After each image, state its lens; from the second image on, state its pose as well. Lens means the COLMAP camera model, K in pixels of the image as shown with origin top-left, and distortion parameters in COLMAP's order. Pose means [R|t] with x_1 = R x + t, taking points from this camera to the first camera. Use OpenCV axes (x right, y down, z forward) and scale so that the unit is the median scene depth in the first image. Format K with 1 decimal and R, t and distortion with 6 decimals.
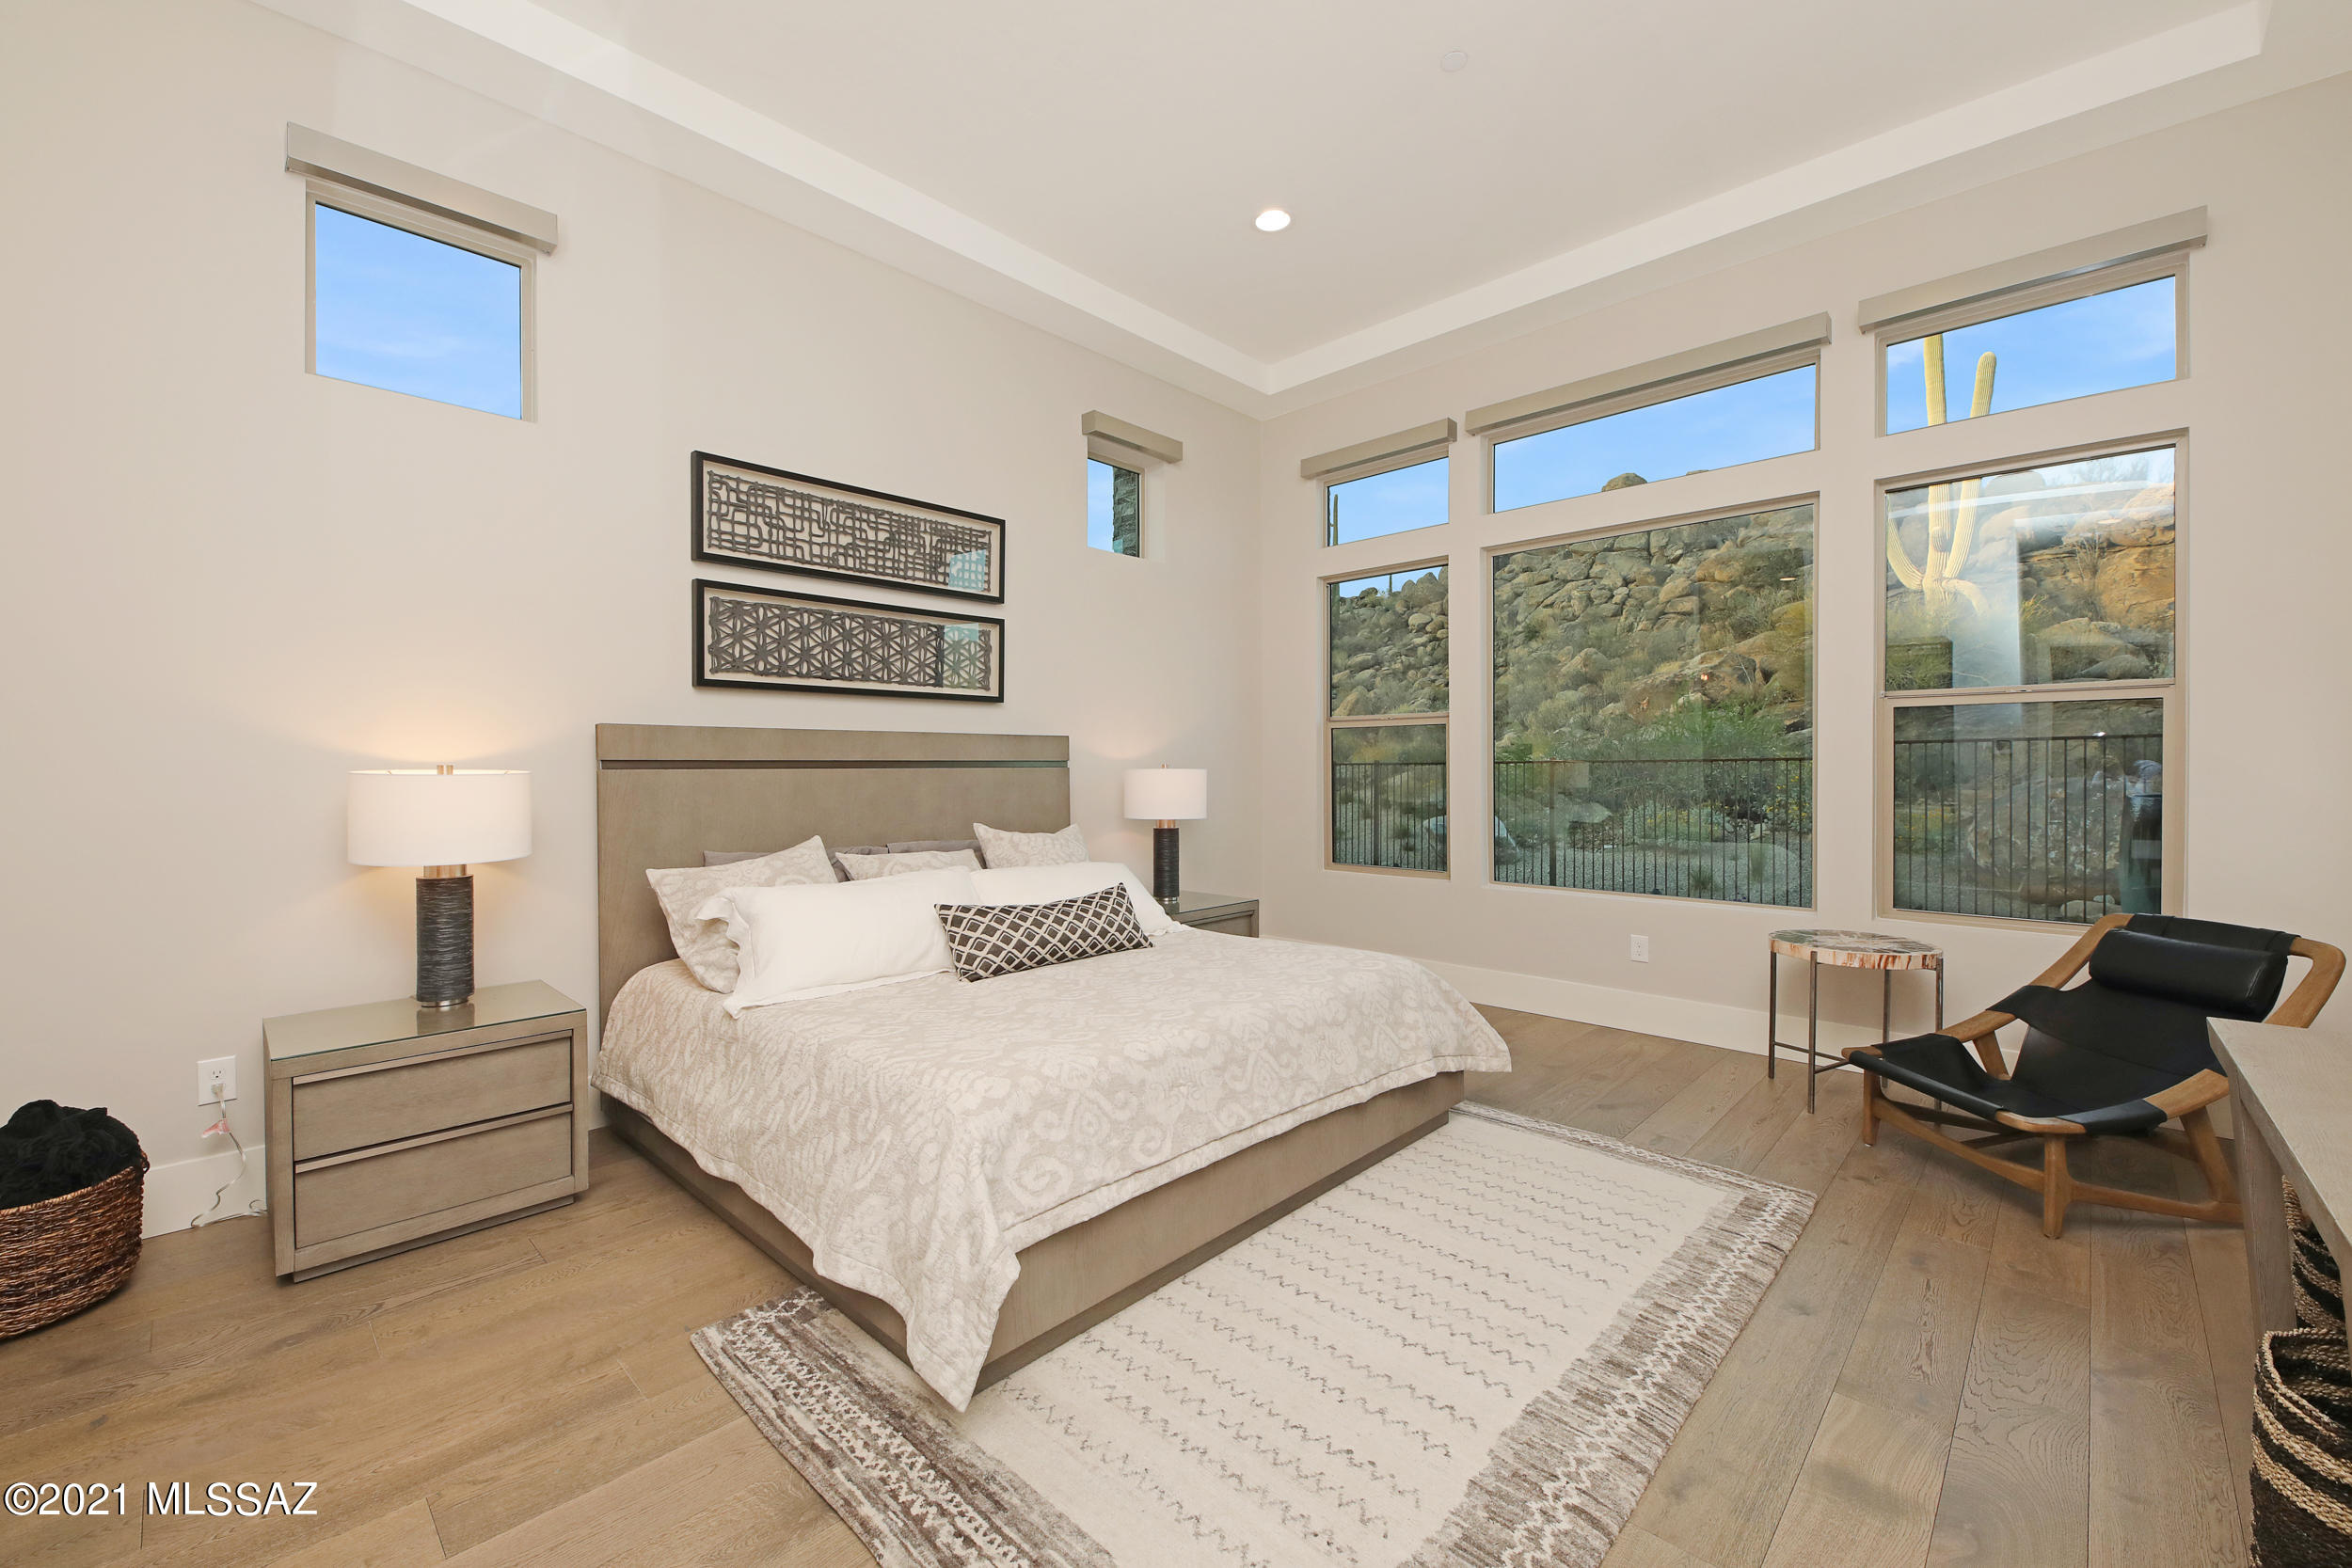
lens RADIAL K [[944.8, 0, 1201.0], [0, 944.8, 774.8], [0, 0, 1]] dist [0.010565, -0.002784]
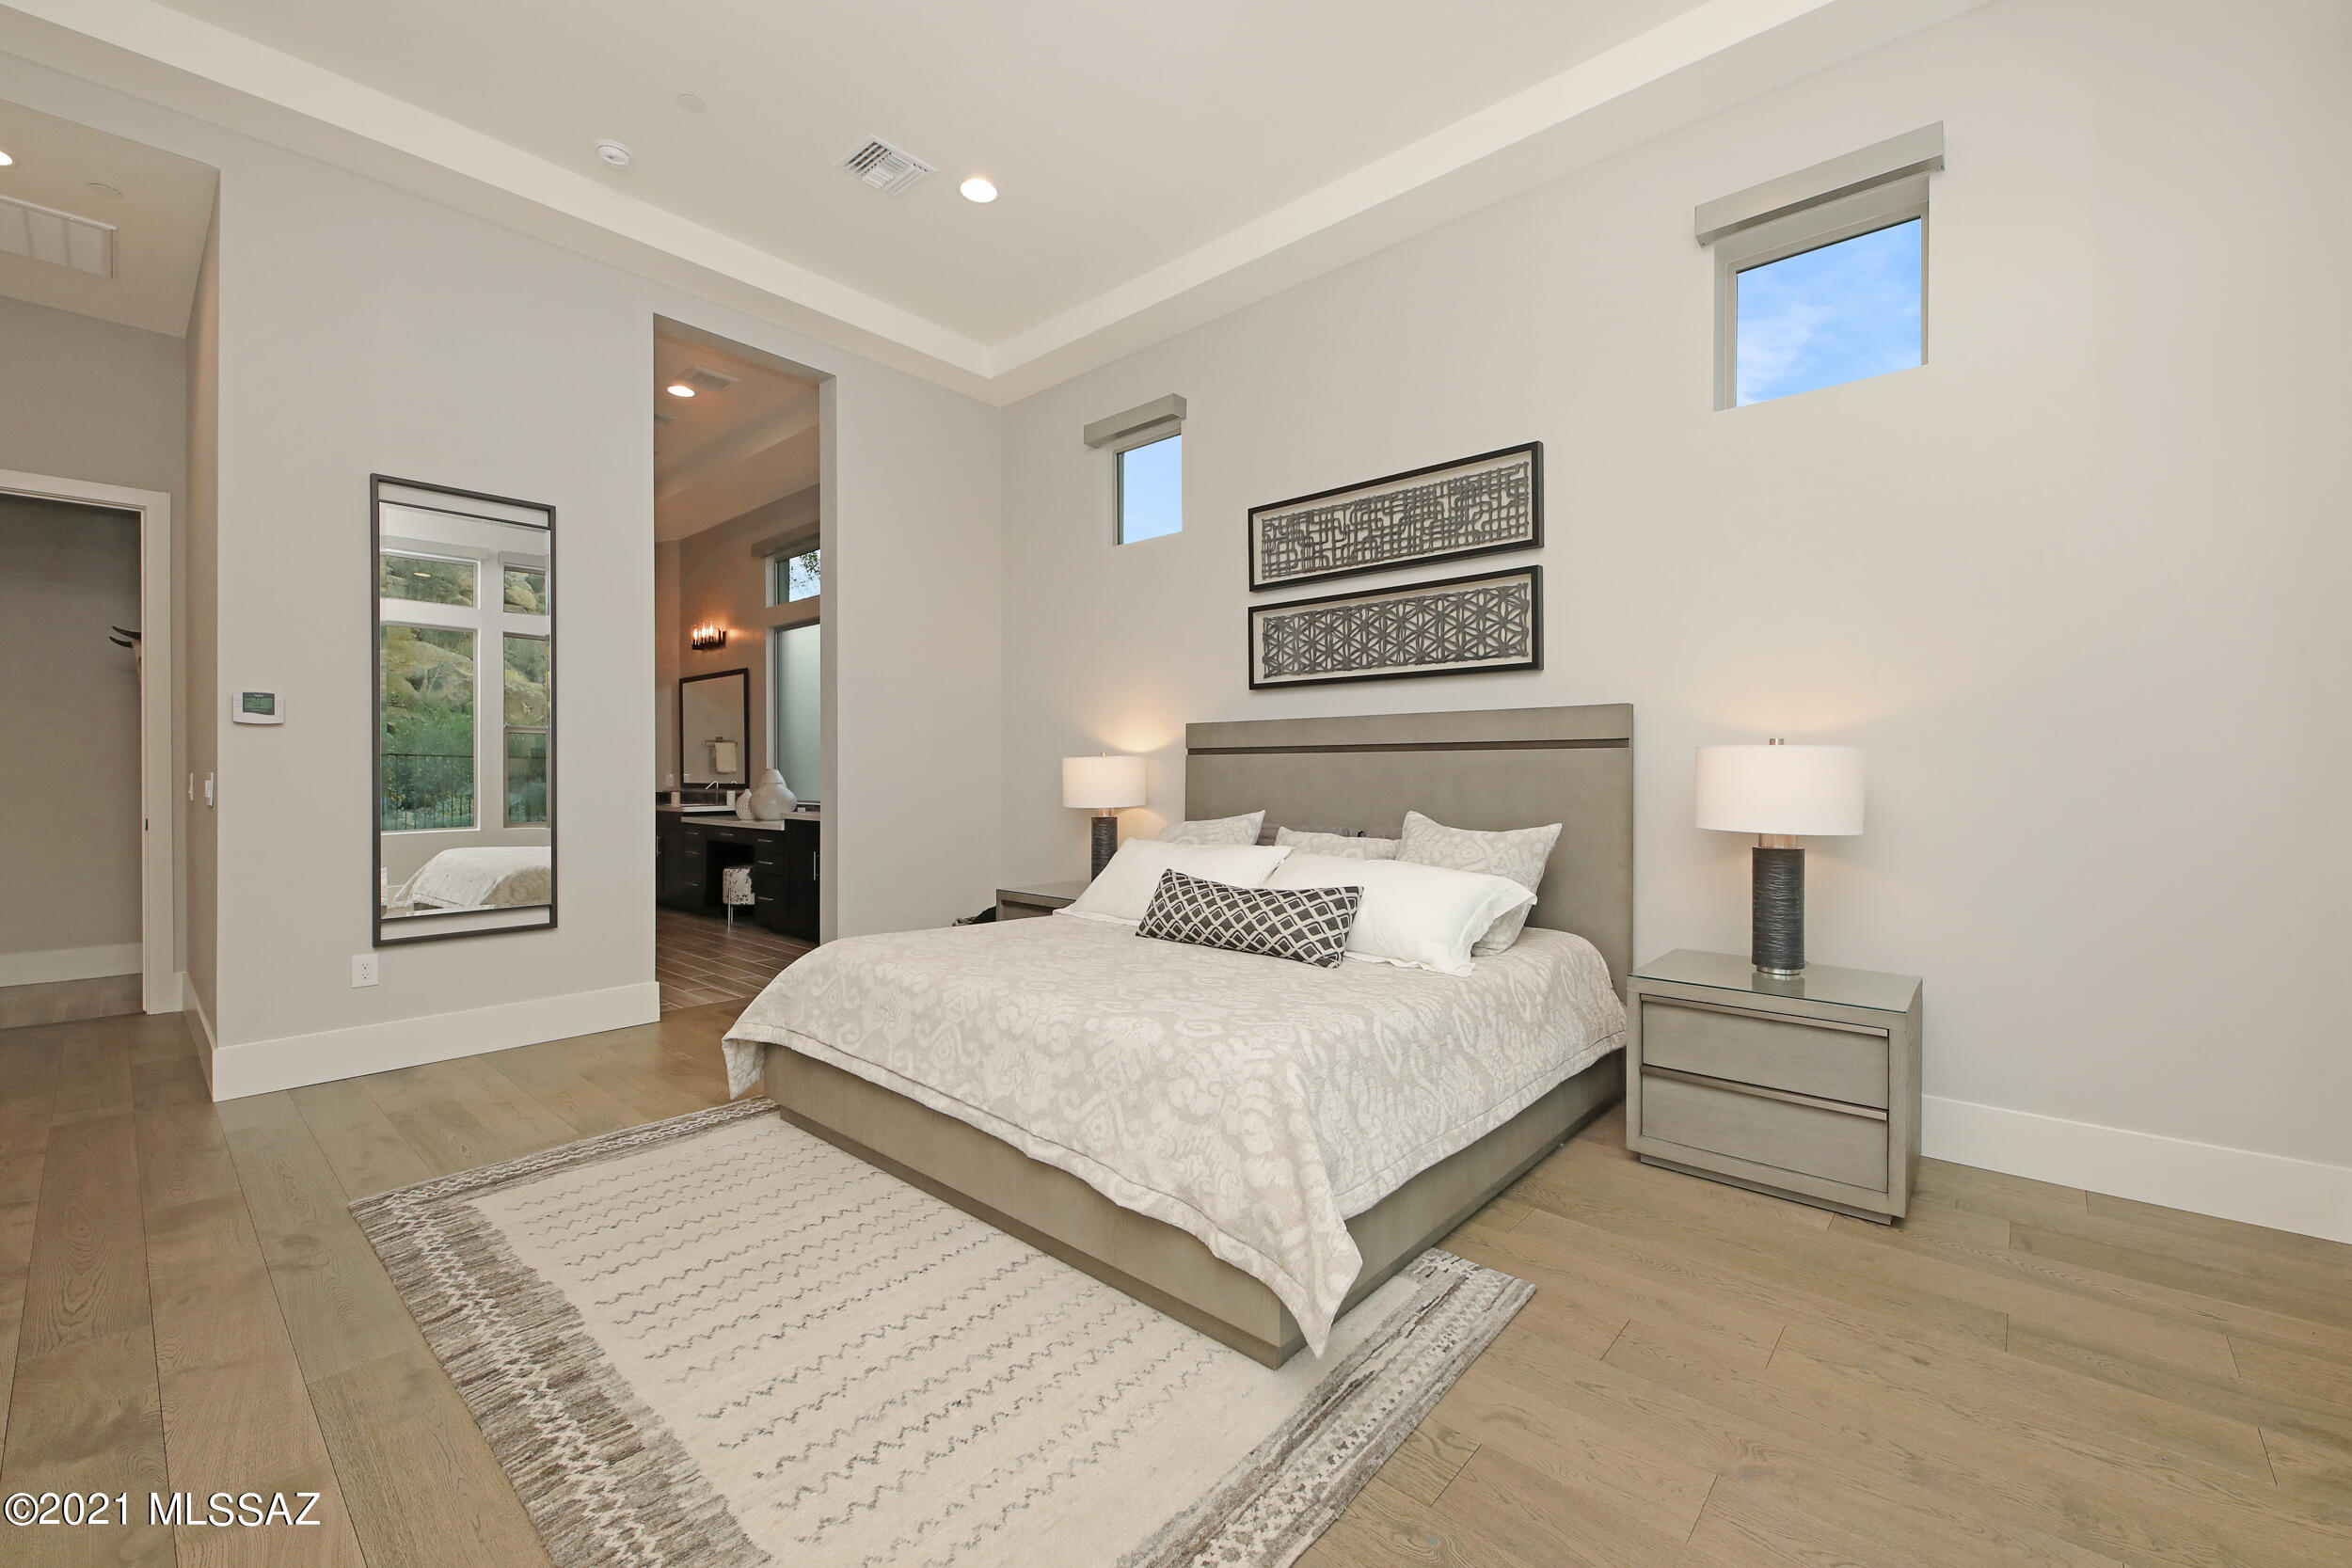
lens RADIAL K [[944.8, 0, 1191.7], [0, 944.8, 780.2], [0, 0, 1]] dist [0.010565, -0.002784]
pose [[0.032686, 0.020934, -0.999246, 0.708067], [-0.002344, 0.999779, 0.020869, 0.003941], [0.999463, 0.001660, 0.032728, 0.807272]]
